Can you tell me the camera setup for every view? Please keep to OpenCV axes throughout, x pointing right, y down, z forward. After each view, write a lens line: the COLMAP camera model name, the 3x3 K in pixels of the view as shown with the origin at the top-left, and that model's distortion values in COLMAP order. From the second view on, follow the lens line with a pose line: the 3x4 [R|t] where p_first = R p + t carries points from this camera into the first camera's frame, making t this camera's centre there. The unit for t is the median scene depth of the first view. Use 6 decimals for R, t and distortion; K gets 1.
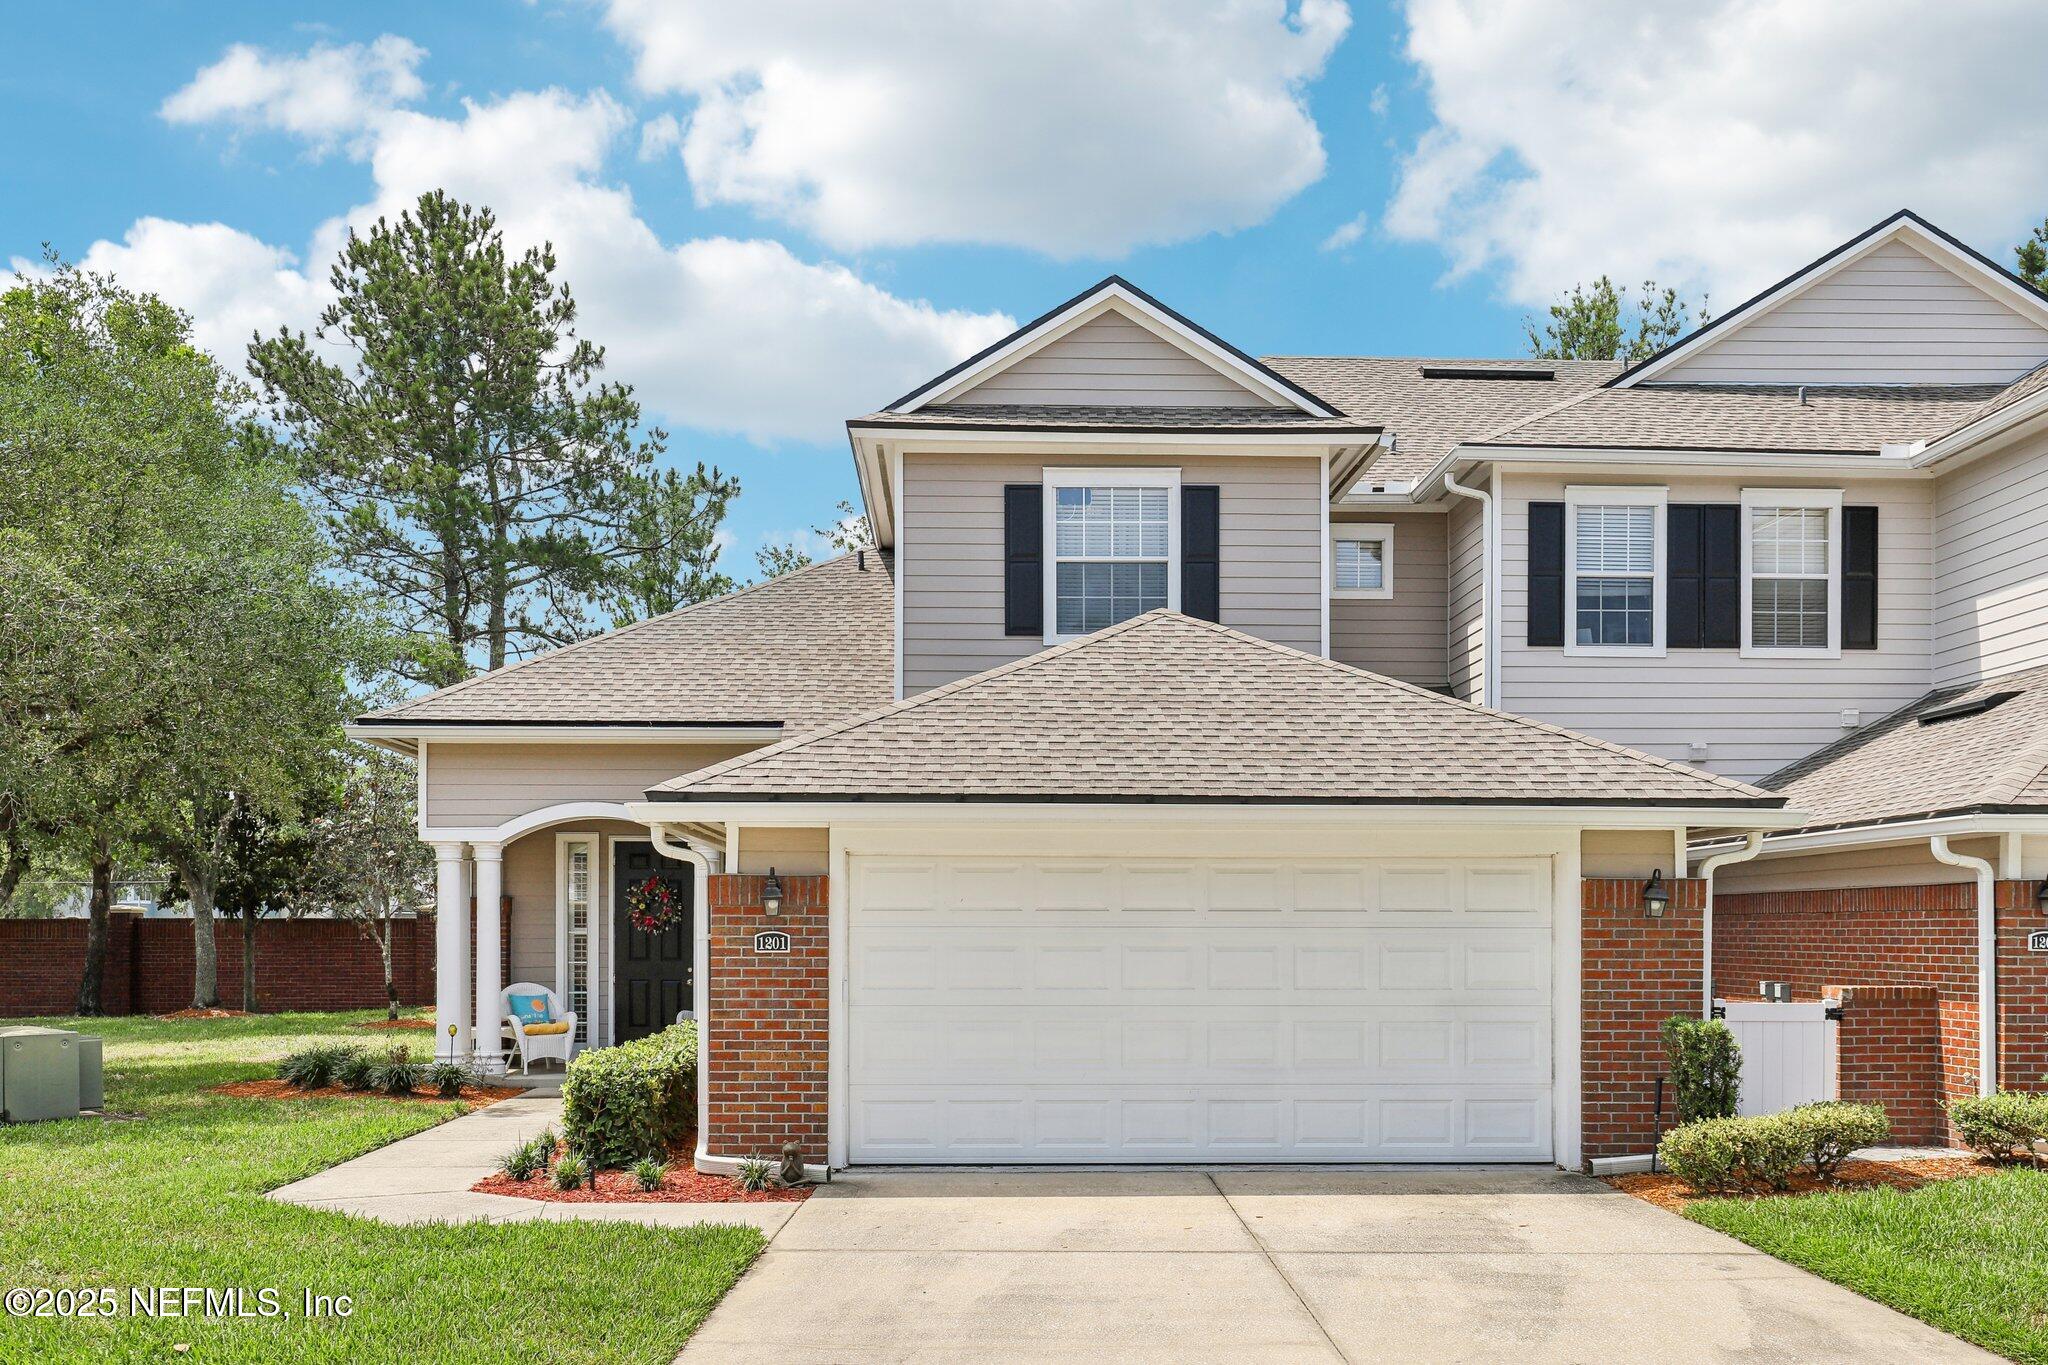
lens RADIAL K [[1847.2, 0, 1025.5], [0, 1847.2, 925.3], [0, 0, 1]] dist [0.006539, 0.008518]
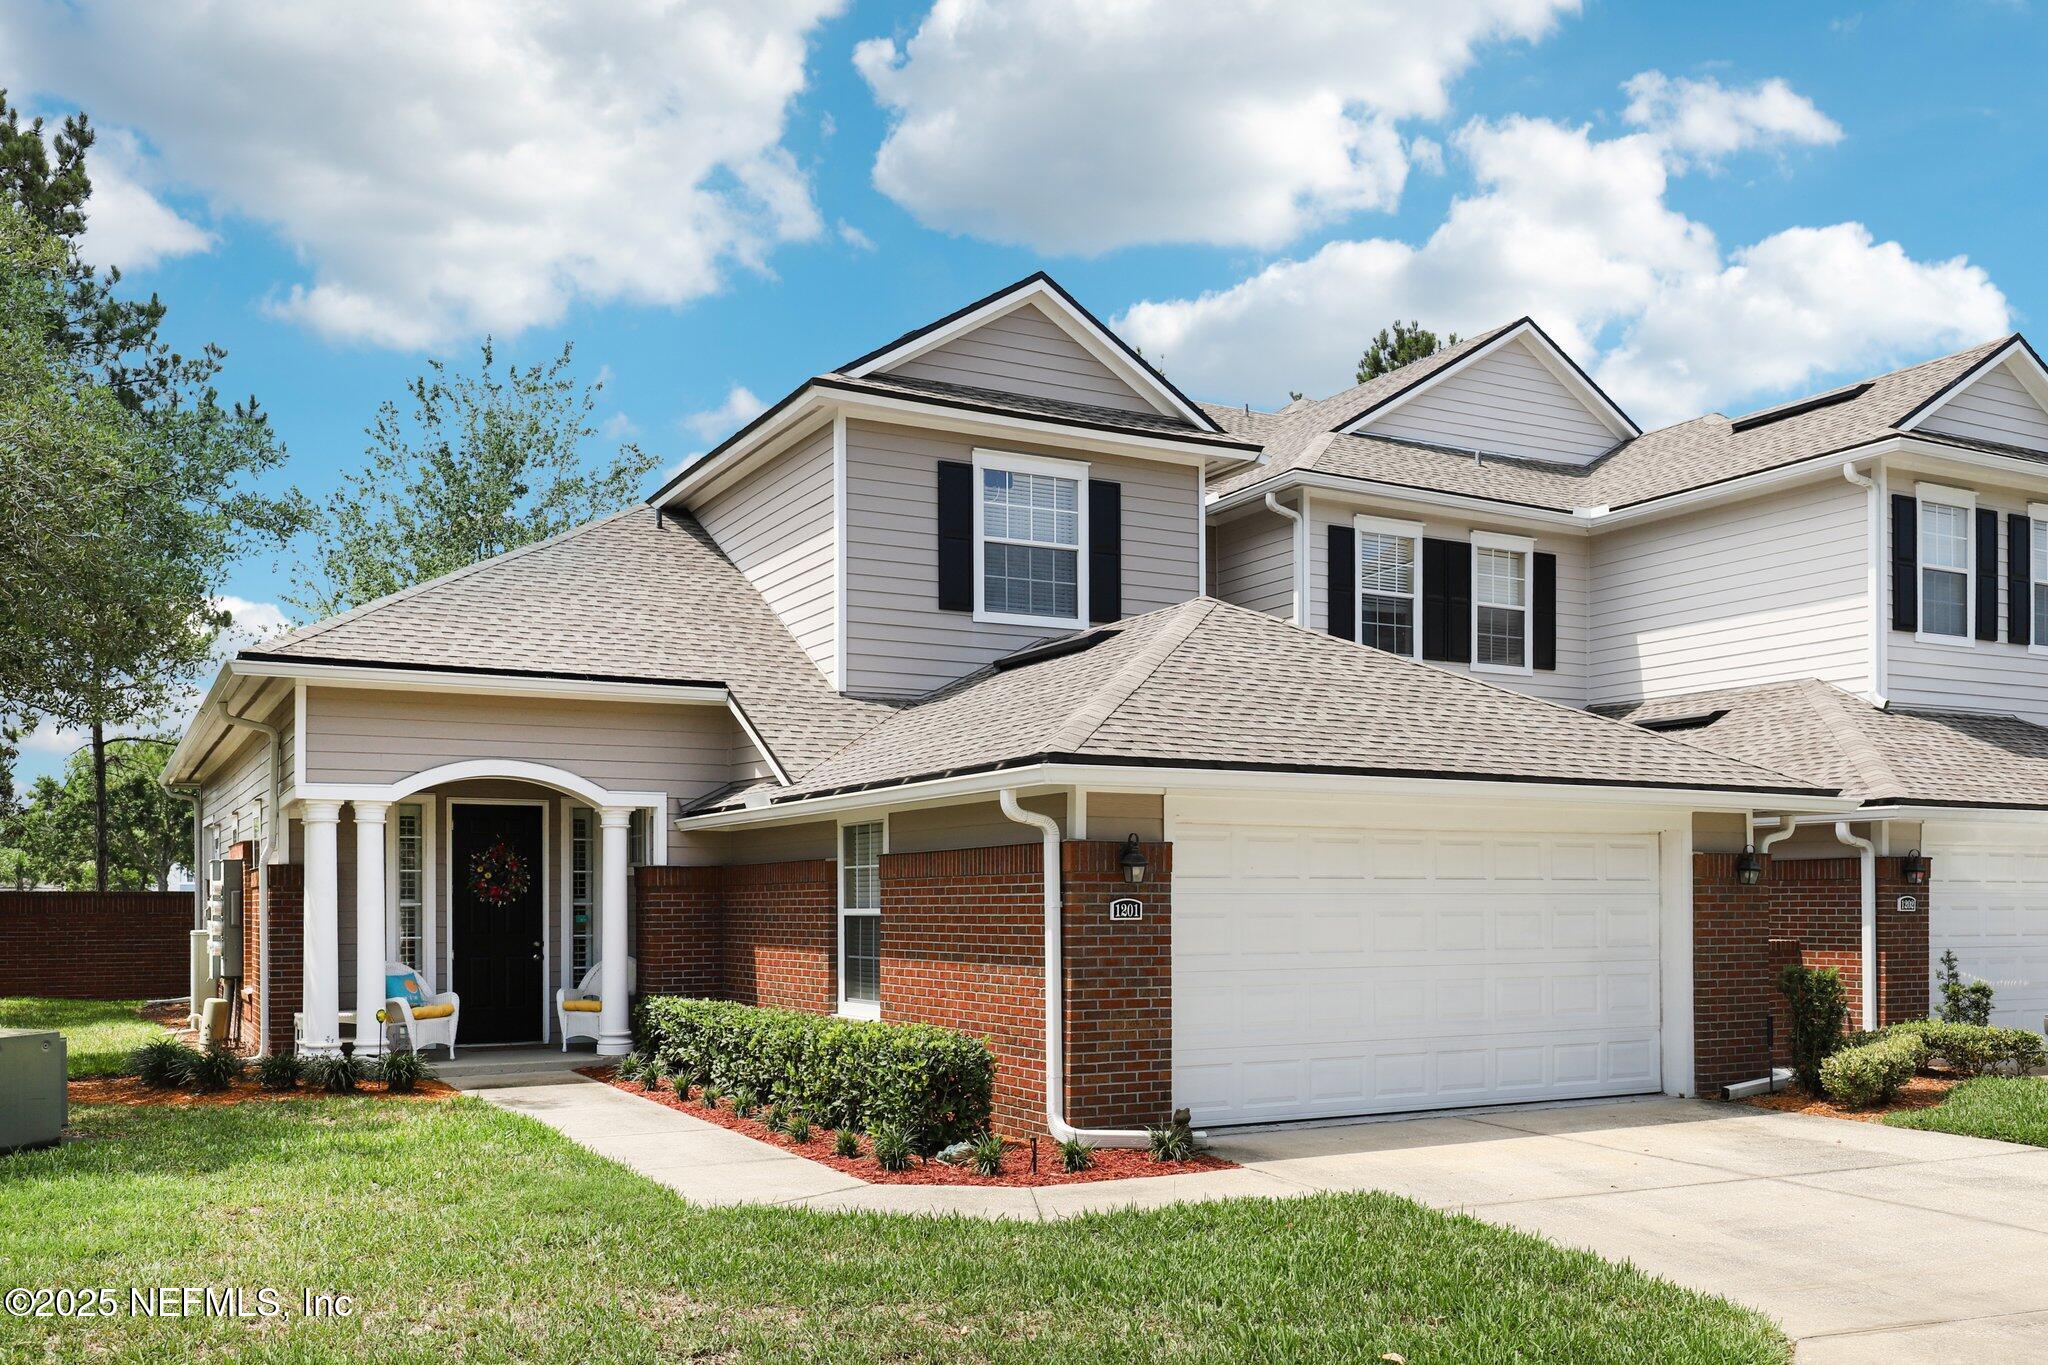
lens RADIAL K [[1723.3, 0, 1021.5], [0, 1723.3, 899.0], [0, 0, 1]] dist [0.007333, -0.001321]
pose [[0.896537, -0.003207, 0.442957, -0.389035], [0.003120, 0.999995, 0.000927, 0.001616], [-0.442957, 0.000551, 0.896543, 0.130267]]
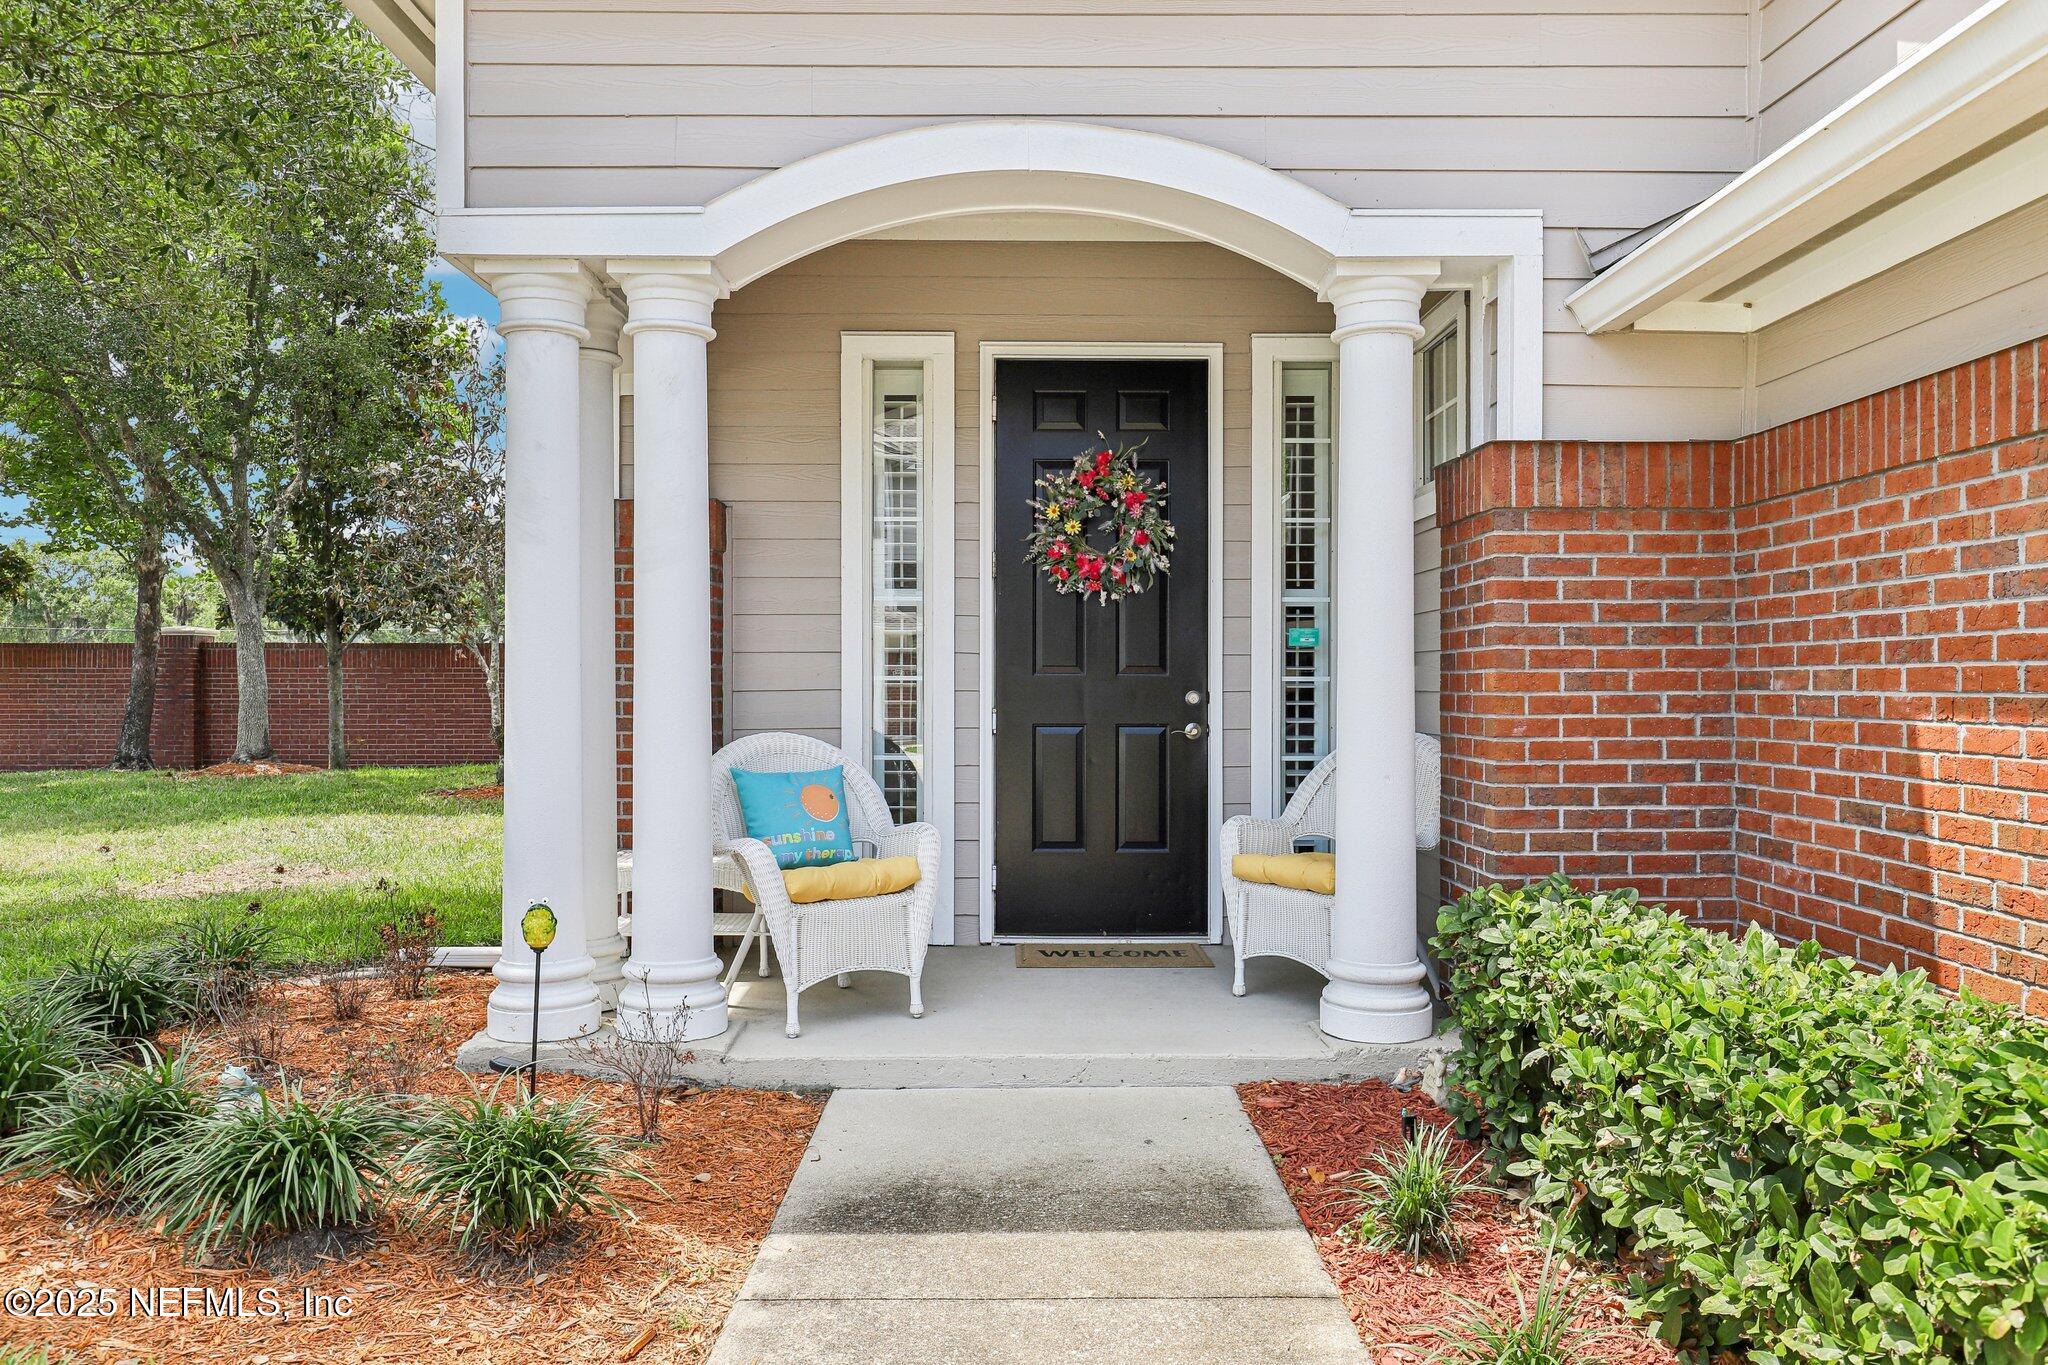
lens RADIAL K [[1487.6, 0, 1024.0], [0, 1487.6, 682.5], [0, 0, 1]] dist [0.002572, 0.000672]
pose [[0.999553, -0.000281, -0.029883, -0.232149], [0.000397, 0.999992, 0.003893, 0.022231], [0.029882, -0.003904, 0.999546, 0.779595]]
